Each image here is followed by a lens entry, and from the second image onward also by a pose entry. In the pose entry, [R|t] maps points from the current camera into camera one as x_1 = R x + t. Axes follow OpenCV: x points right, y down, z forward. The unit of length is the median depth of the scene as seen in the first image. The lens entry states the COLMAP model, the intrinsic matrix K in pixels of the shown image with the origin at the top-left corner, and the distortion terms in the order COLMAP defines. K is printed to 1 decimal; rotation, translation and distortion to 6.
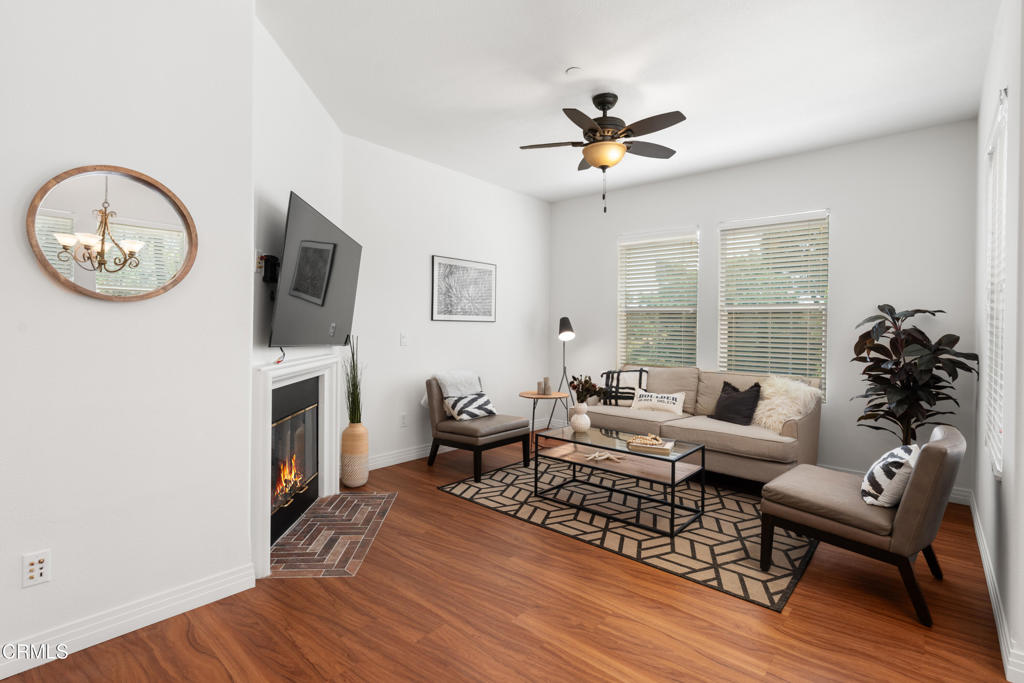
lens RADIAL K [[470.5, 0, 510.5], [0, 470.5, 336.0], [0, 0, 1]] dist [-0.010345, 0.004724]
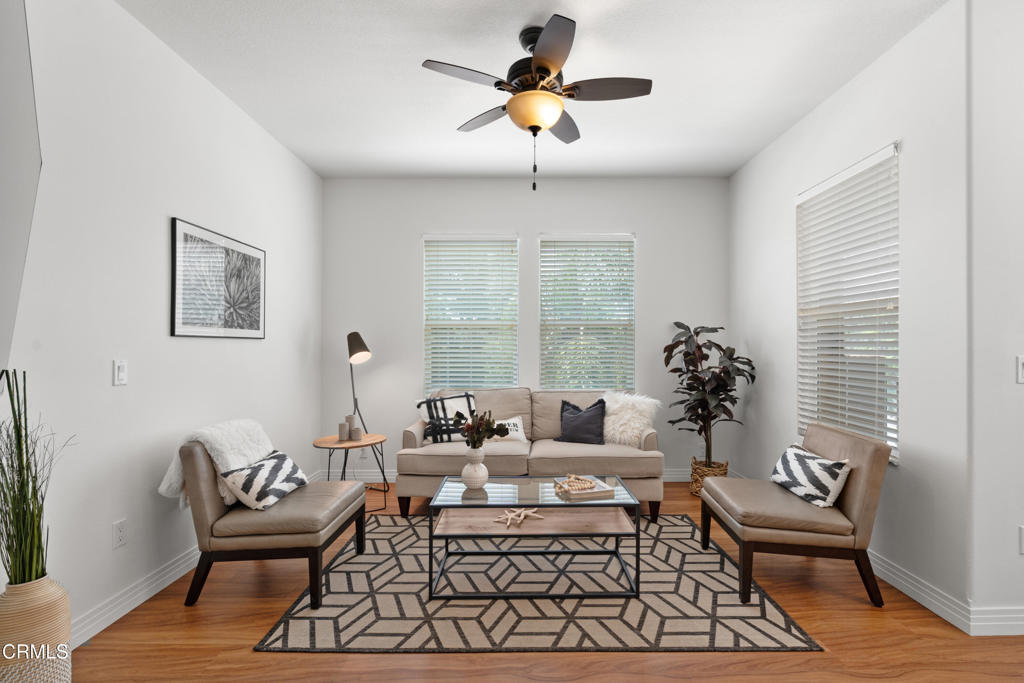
lens RADIAL K [[470.5, 0, 508.1], [0, 470.5, 346.6], [0, 0, 1]] dist [-0.010345, 0.004724]
pose [[0.753249, -0.014399, 0.657578, -0.290379], [0.024280, 0.999688, -0.005923, -0.009717], [-0.657287, 0.020427, 0.753363, 0.416777]]
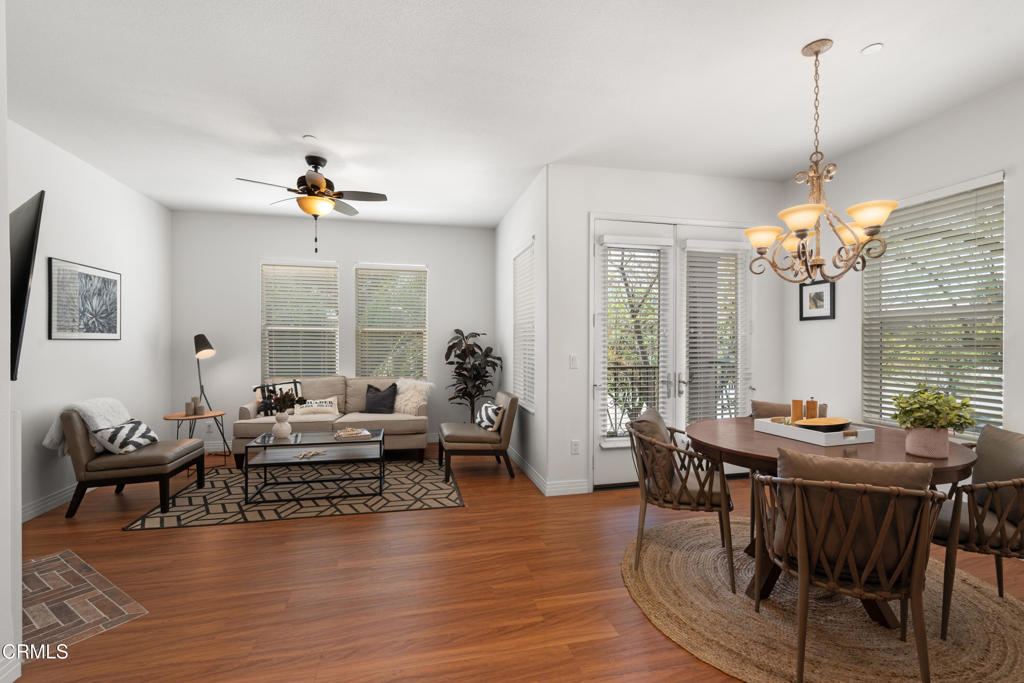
lens RADIAL K [[470.5, 0, 515.0], [0, 470.5, 351.8], [0, 0, 1]] dist [-0.010345, 0.004724]
pose [[0.570413, -0.025765, 0.820954, -0.459014], [0.016556, 0.999665, 0.019870, -0.017699], [-0.821191, 0.002257, 0.570648, -0.110362]]
